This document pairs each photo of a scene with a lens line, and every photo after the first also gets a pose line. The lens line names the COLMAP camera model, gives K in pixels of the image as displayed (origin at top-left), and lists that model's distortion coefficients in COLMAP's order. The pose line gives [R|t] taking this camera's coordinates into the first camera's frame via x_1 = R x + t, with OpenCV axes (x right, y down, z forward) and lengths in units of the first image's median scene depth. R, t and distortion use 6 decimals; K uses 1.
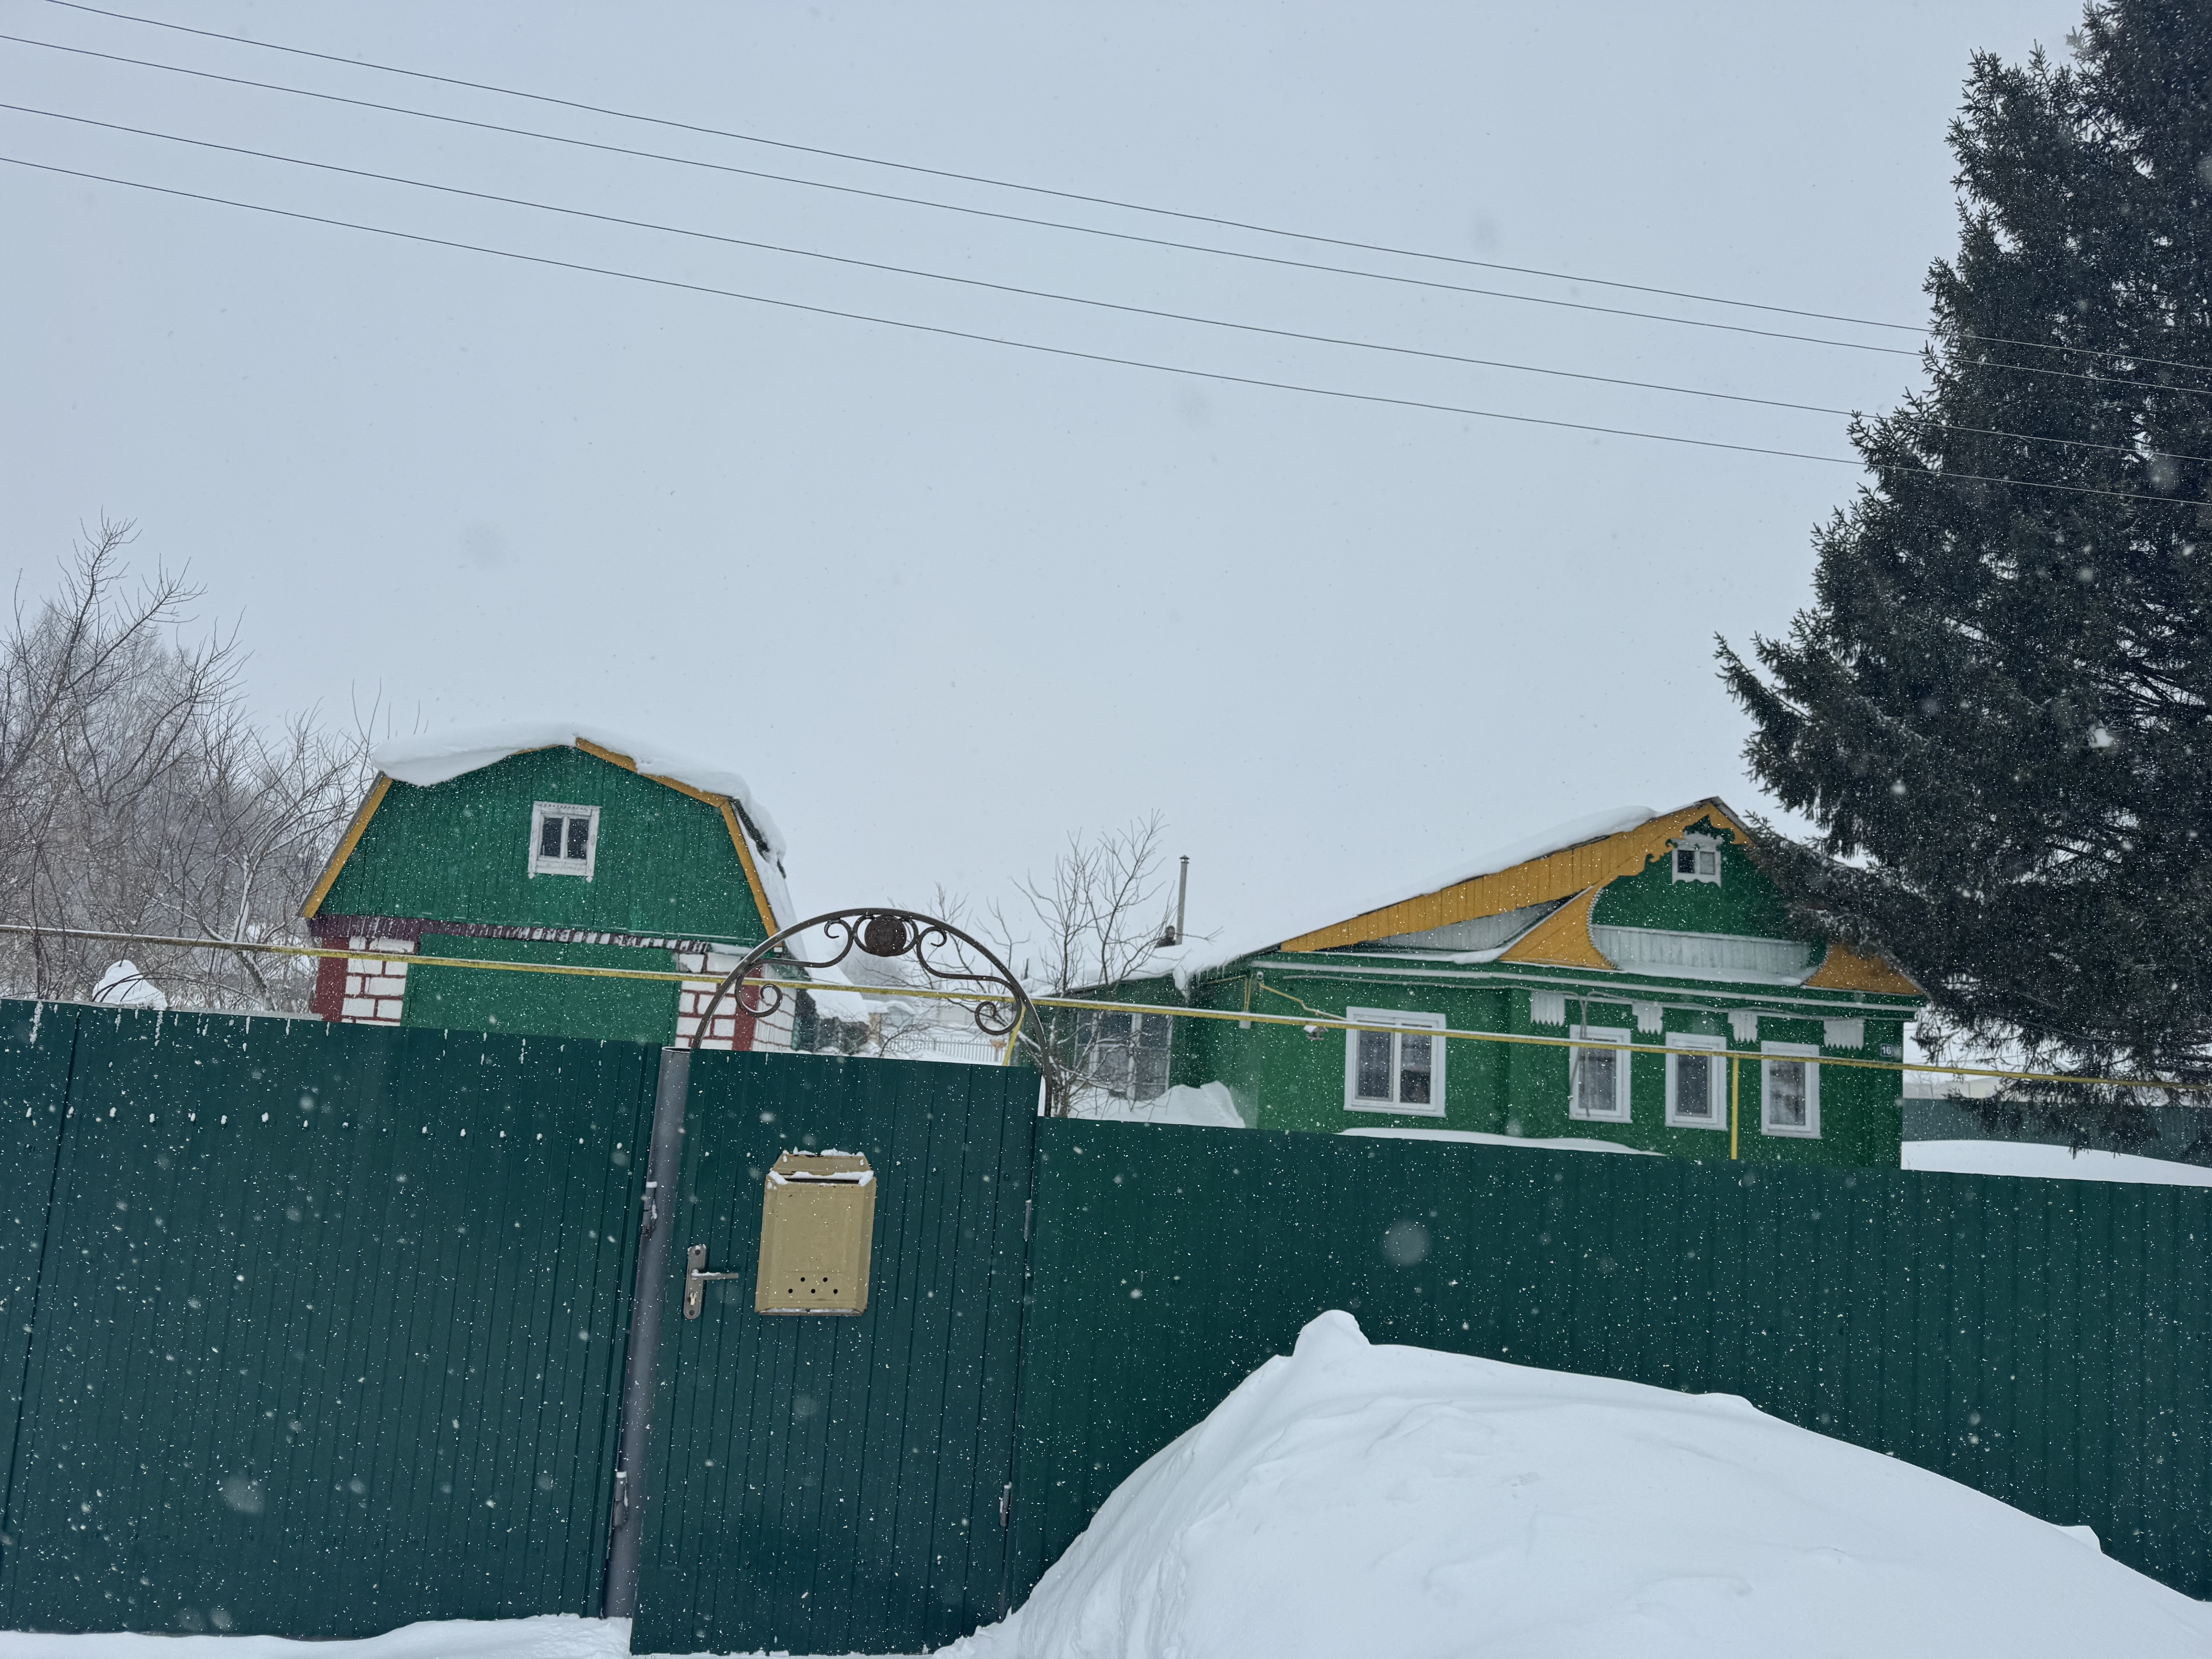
lens RADIAL K [[1569.1, 0, 1075.3], [0, 1569.1, 851.0], [0, 0, 1]] dist [0.085059, -0.099707]
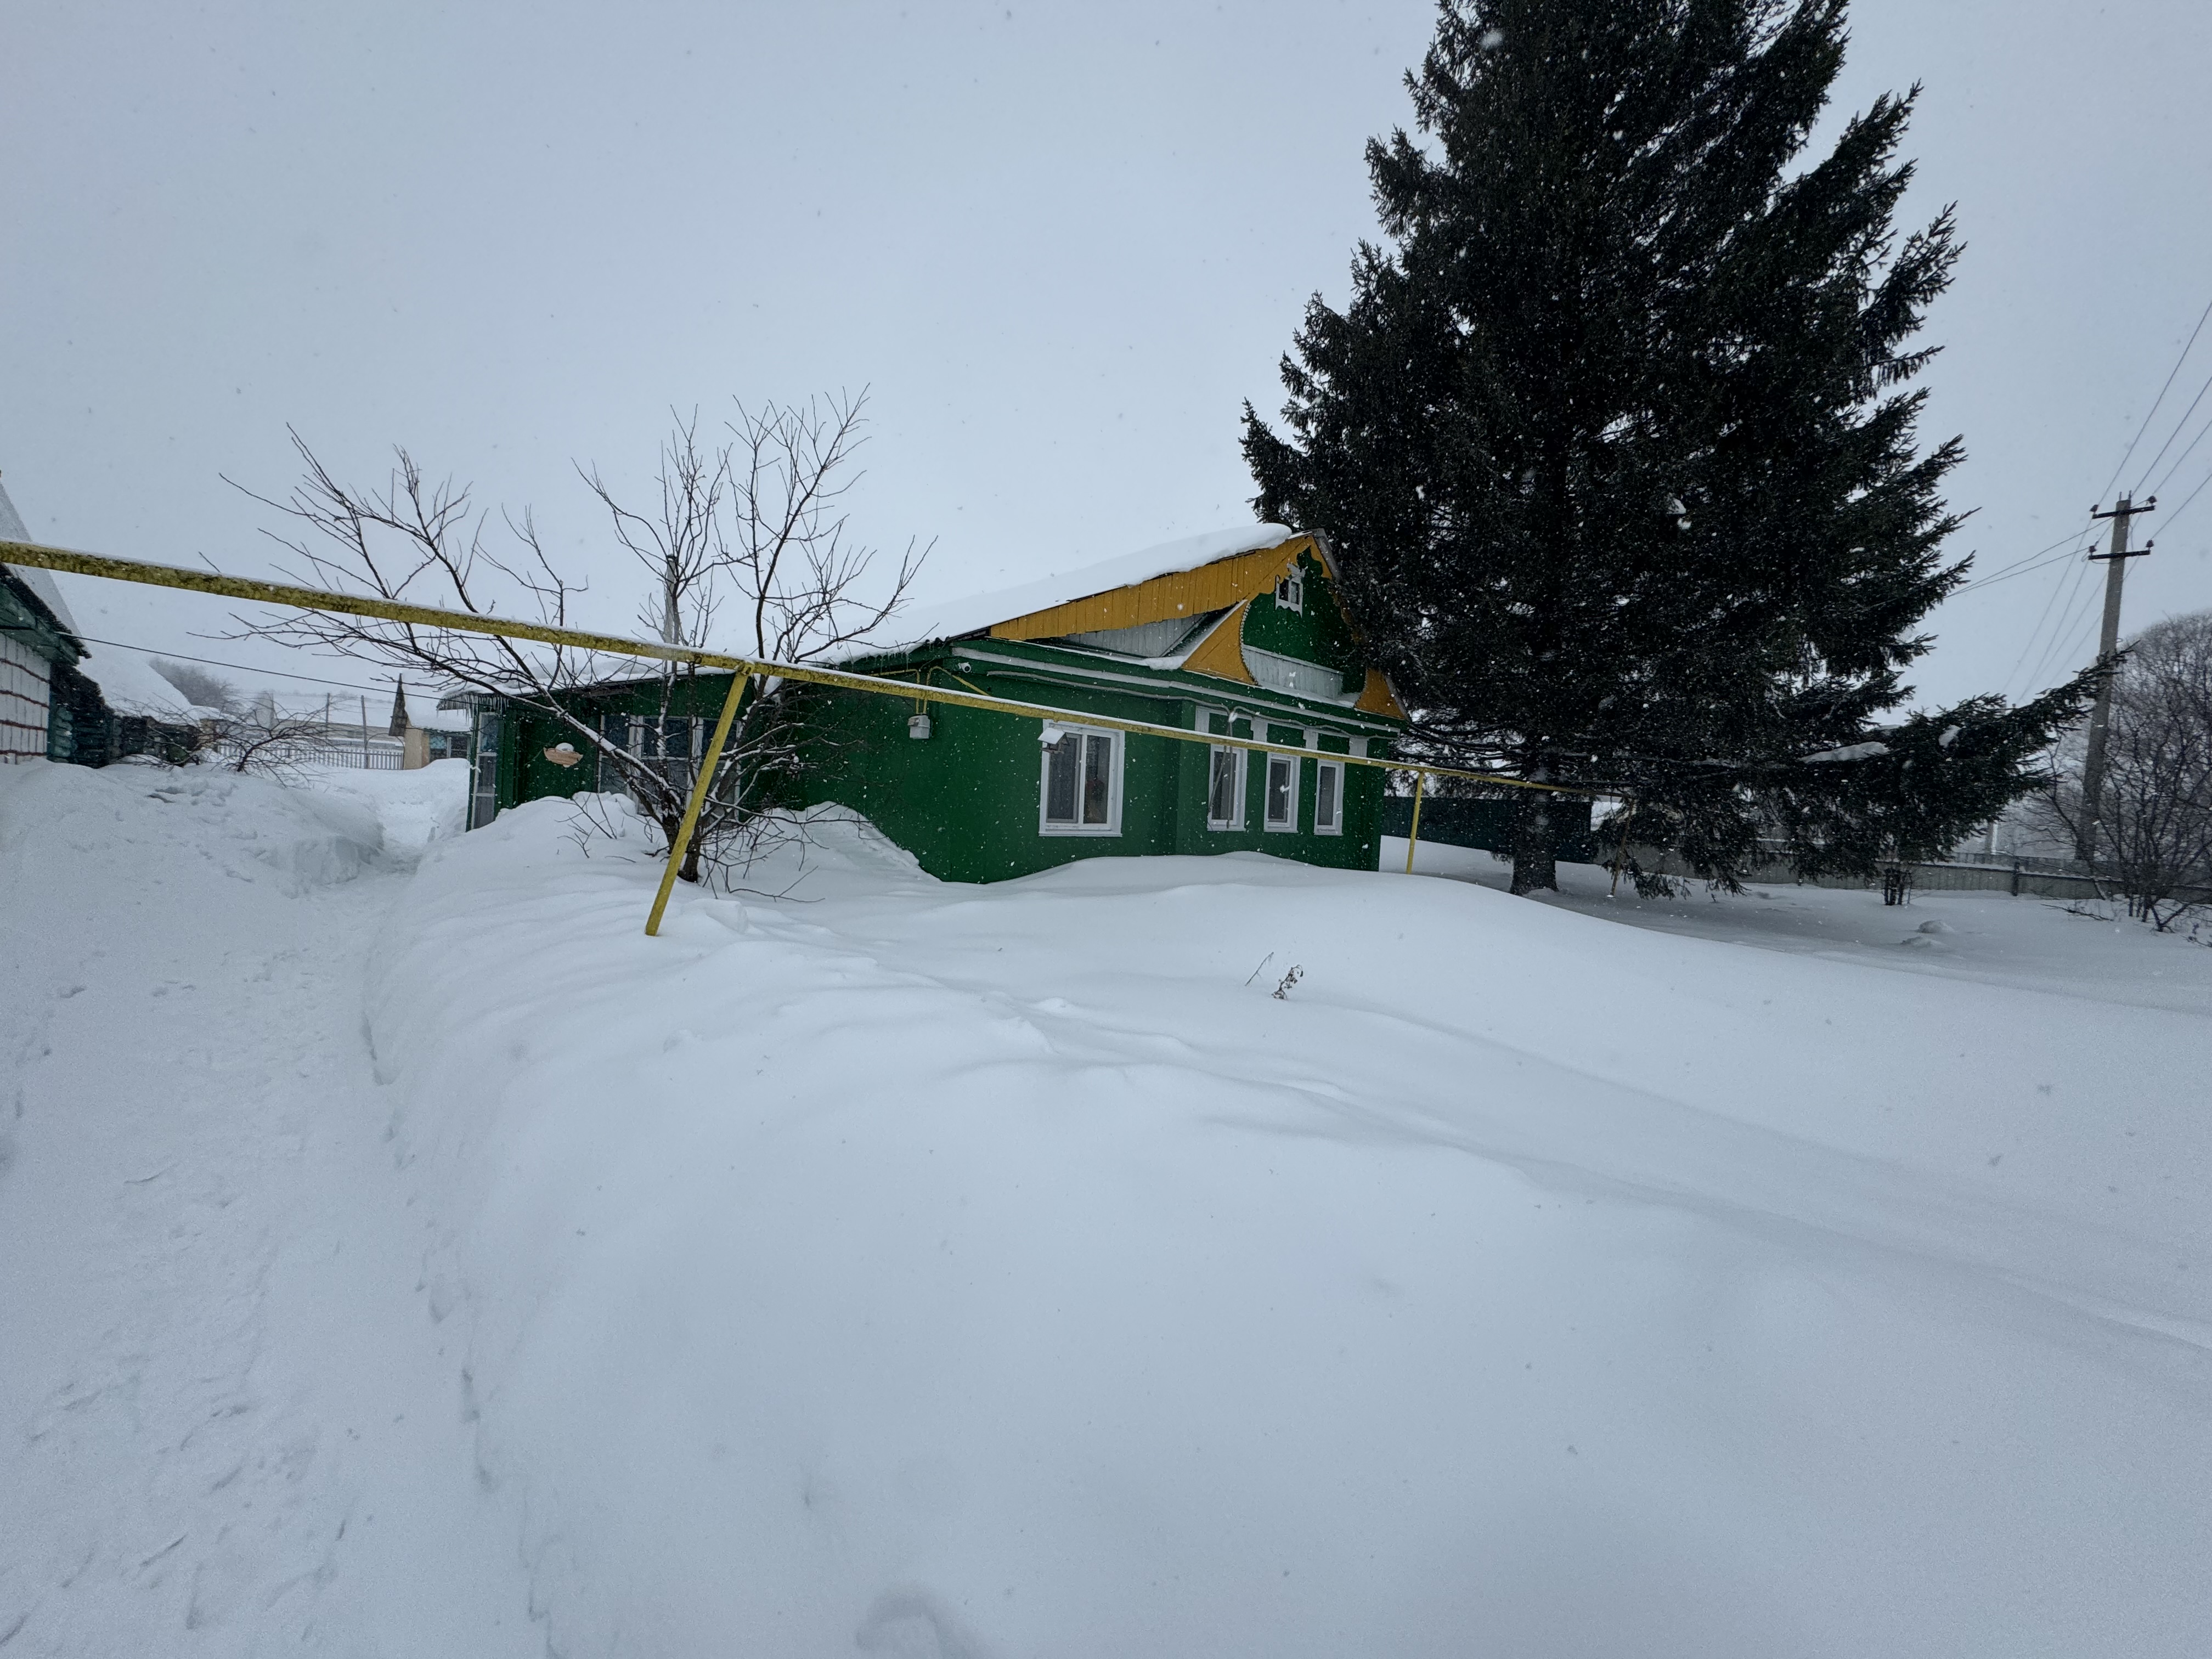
lens RADIAL K [[871.0, 0, 1100.6], [0, 871.0, 827.4], [0, 0, 1]] dist [-0.002753, 0.000338]
pose [[0.777652, -0.045431, 0.627052, -0.095300], [-0.084262, 0.980855, 0.175565, 0.074351], [-0.623023, -0.189365, 0.758936, 0.616288]]
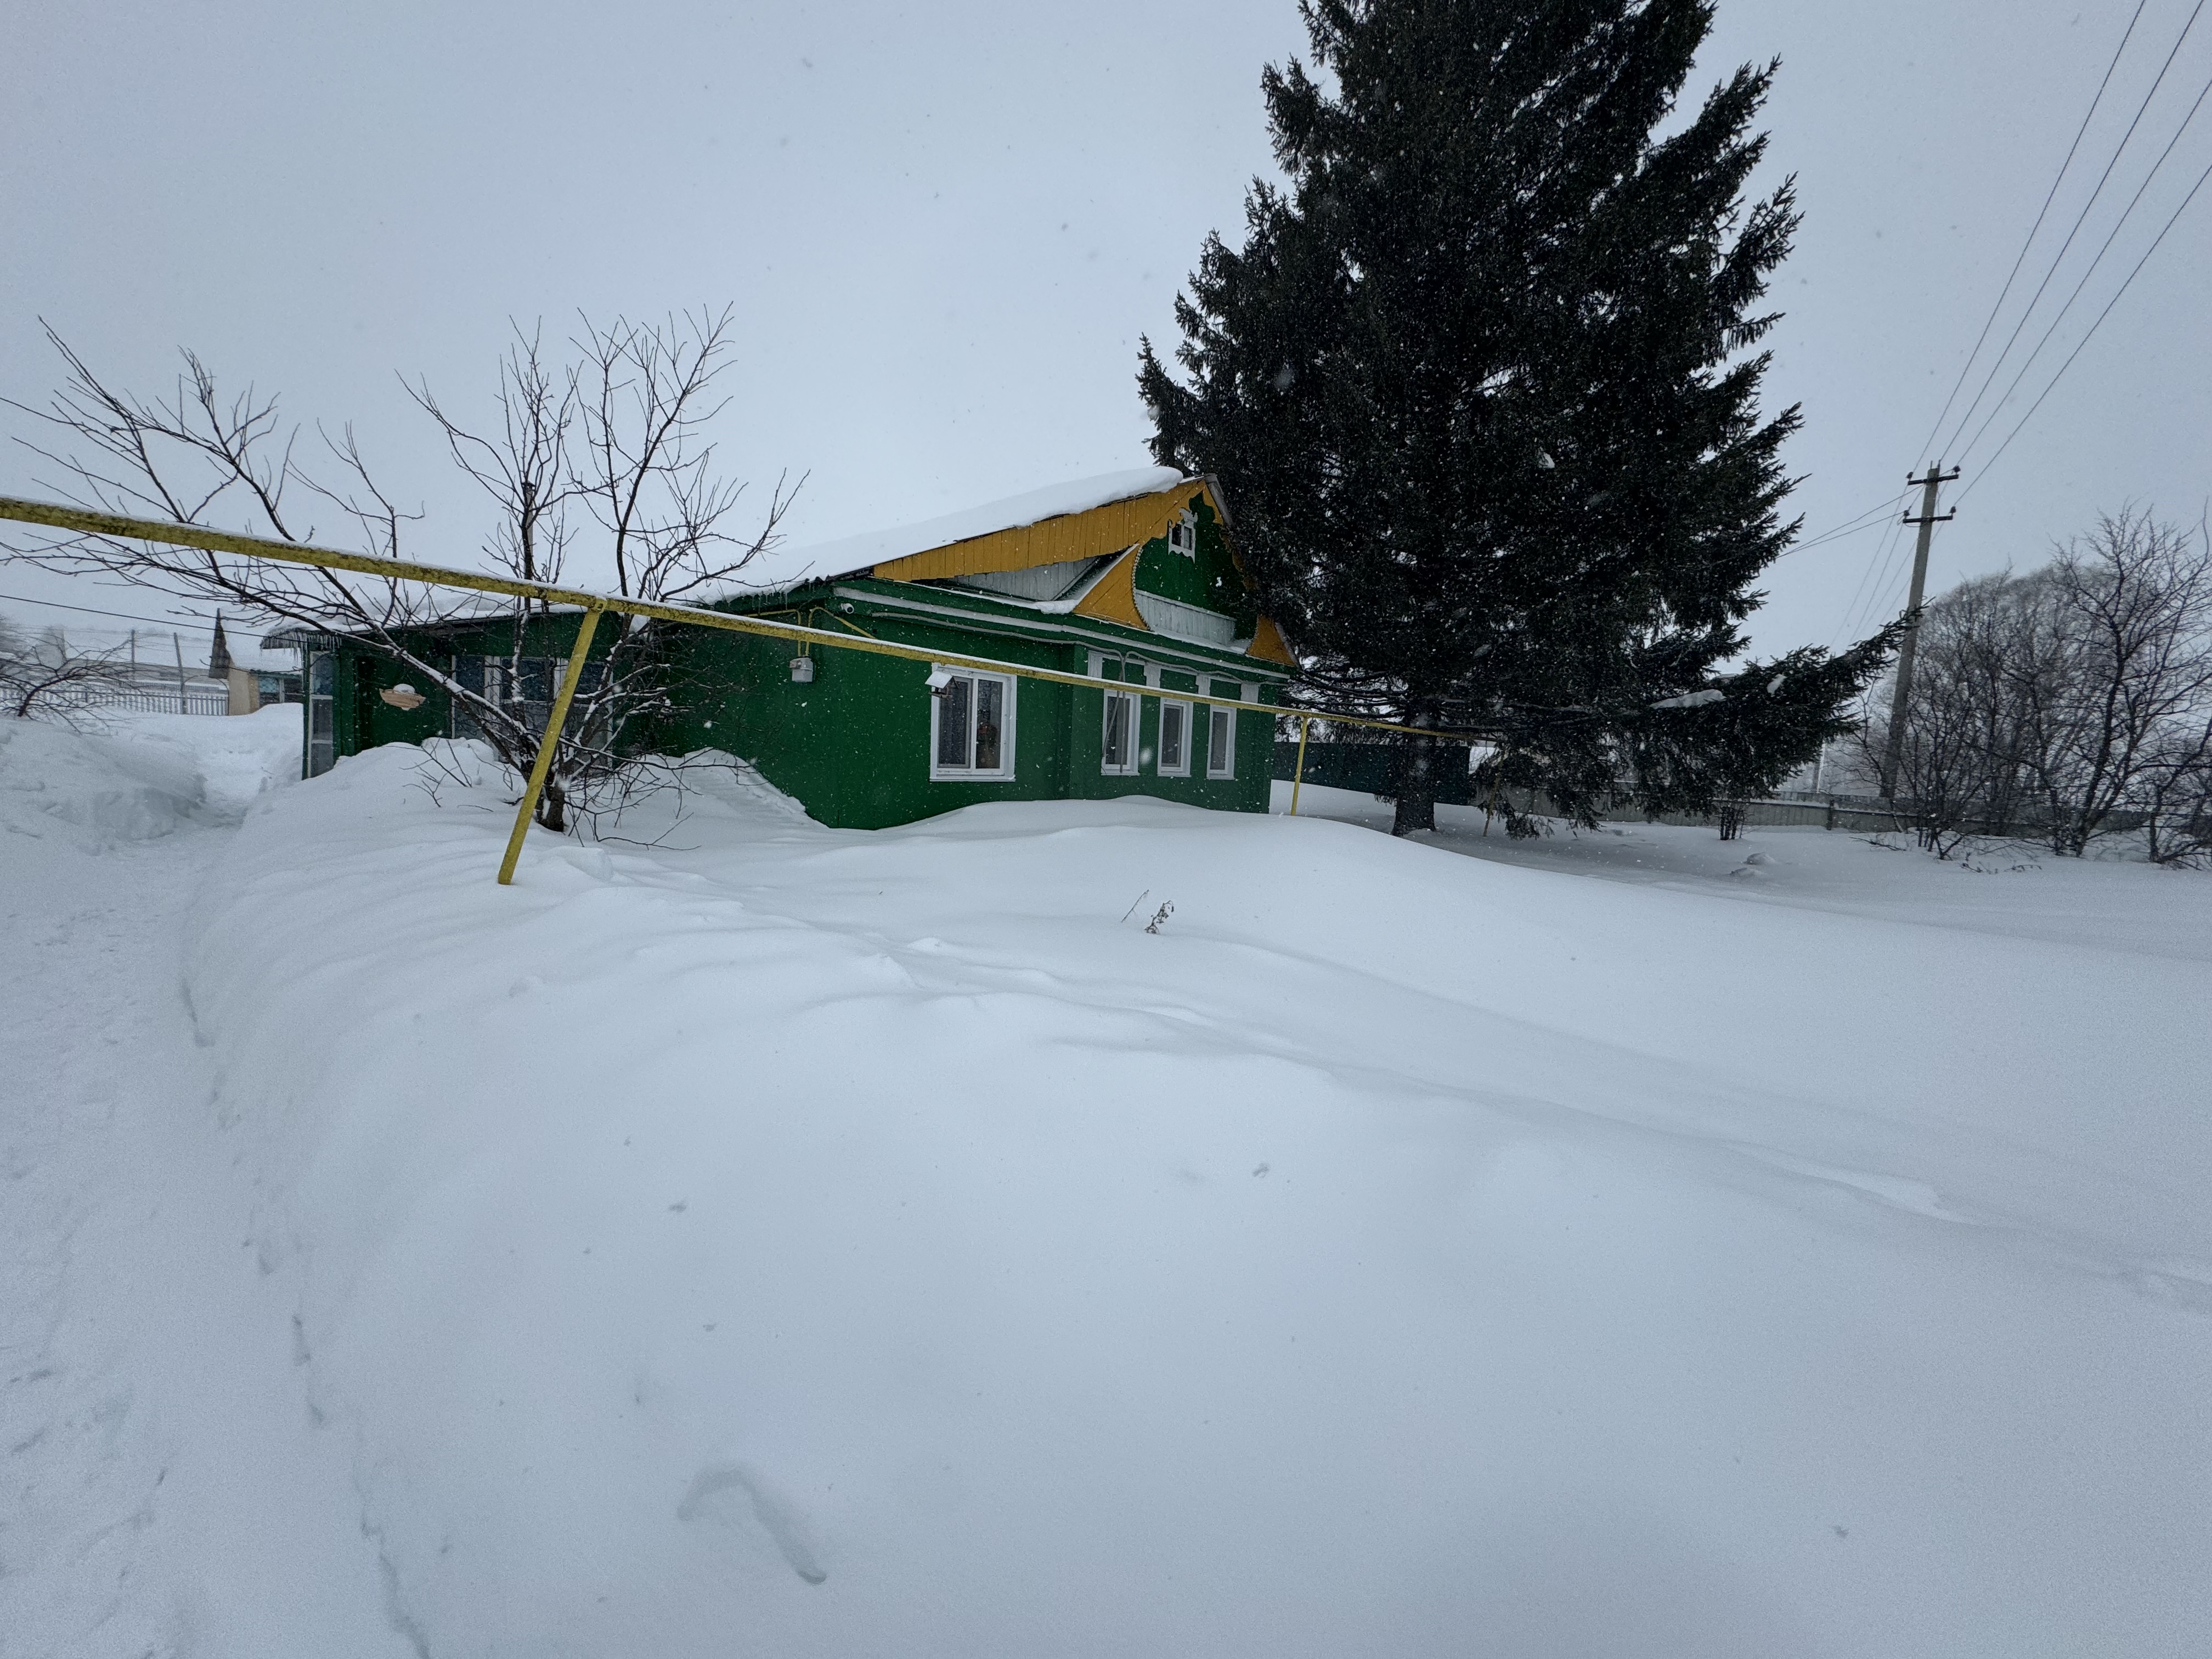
lens RADIAL K [[871.0, 0, 1101.3], [0, 871.0, 827.6], [0, 0, 1]] dist [-0.002753, 0.000338]
pose [[0.705979, -0.093185, 0.702075, -0.091803], [-0.095950, 0.969583, 0.225174, 0.074281], [-0.701703, -0.226332, 0.675564, 0.607573]]
